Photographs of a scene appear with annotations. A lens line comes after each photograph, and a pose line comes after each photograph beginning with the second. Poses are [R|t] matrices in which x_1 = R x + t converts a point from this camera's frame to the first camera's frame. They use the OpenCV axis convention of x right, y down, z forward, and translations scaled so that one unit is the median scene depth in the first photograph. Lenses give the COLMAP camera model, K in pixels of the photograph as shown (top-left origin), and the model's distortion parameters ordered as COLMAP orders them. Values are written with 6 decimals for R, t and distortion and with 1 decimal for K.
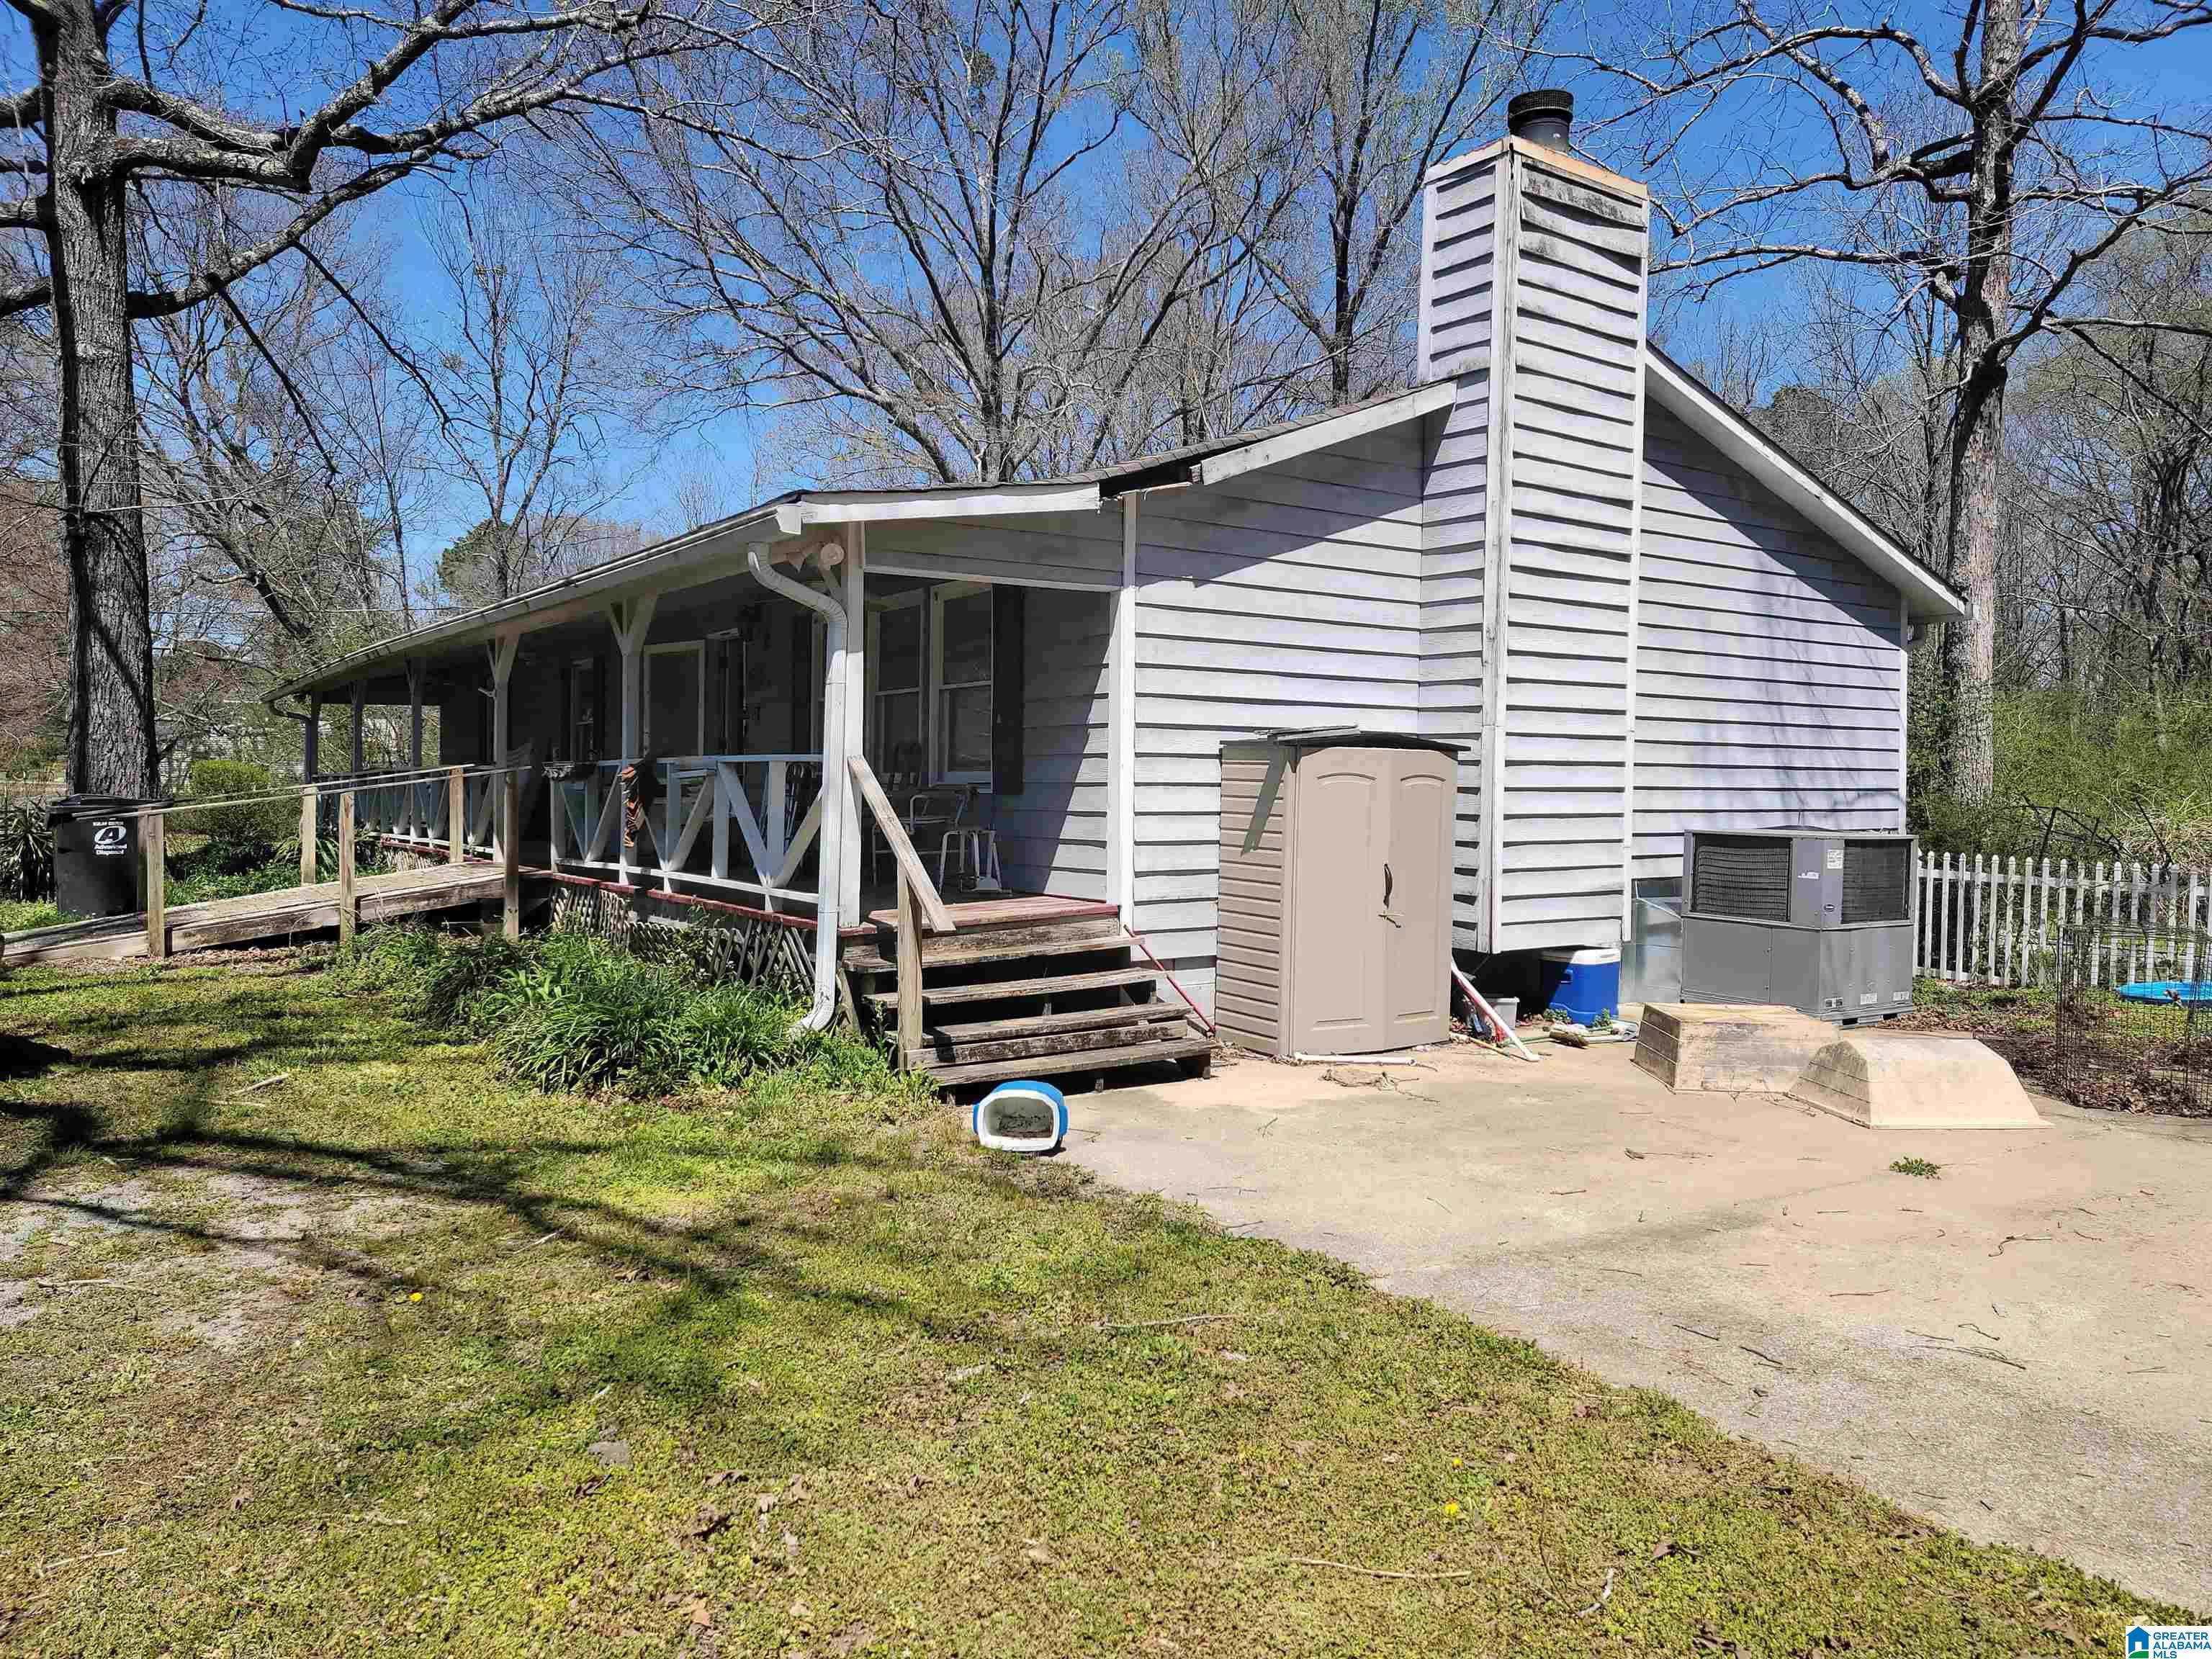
lens RADIAL K [[1526.7, 0, 1105.3], [0, 1526.7, 813.9], [0, 0, 1]] dist [0.082839, -0.072423]
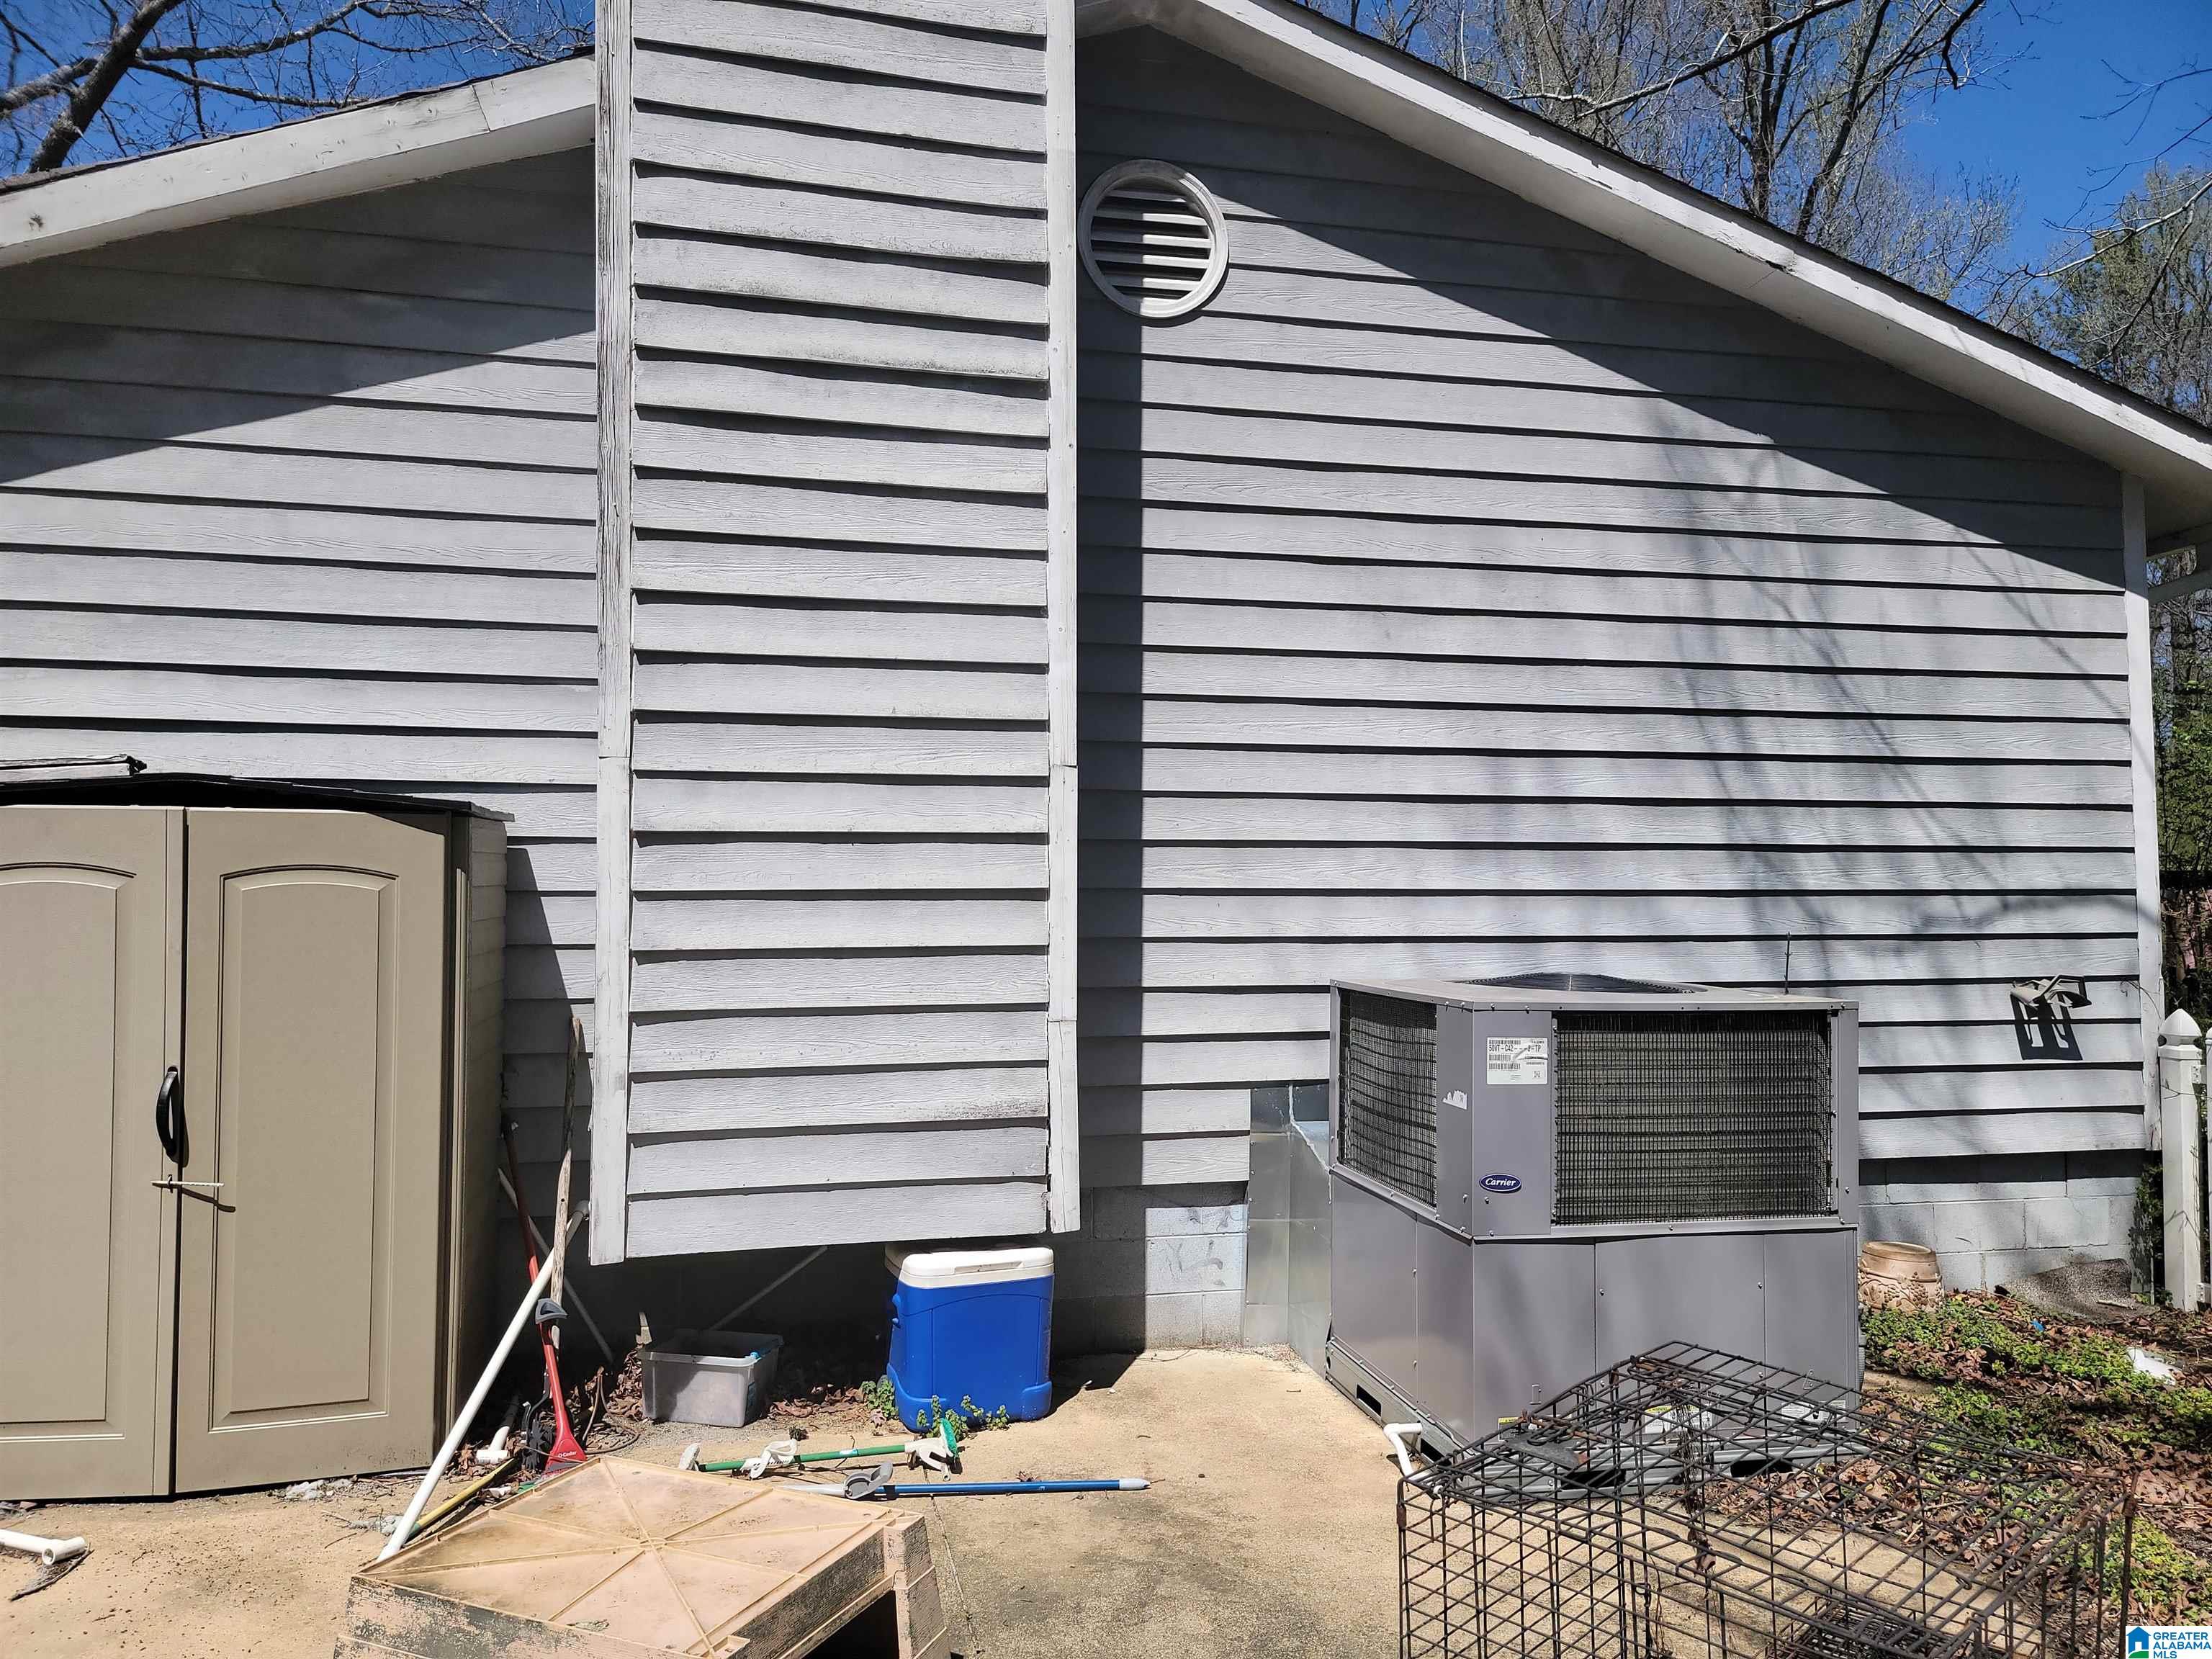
lens RADIAL K [[1526.7, 0, 1109.9], [0, 1526.7, 847.6], [0, 0, 1]] dist [0.082839, -0.072423]
pose [[0.925853, -0.025876, -0.376997, 0.447702], [0.003143, 0.998146, -0.060791, -0.001677], [0.377871, 0.055098, 0.924217, 0.503634]]
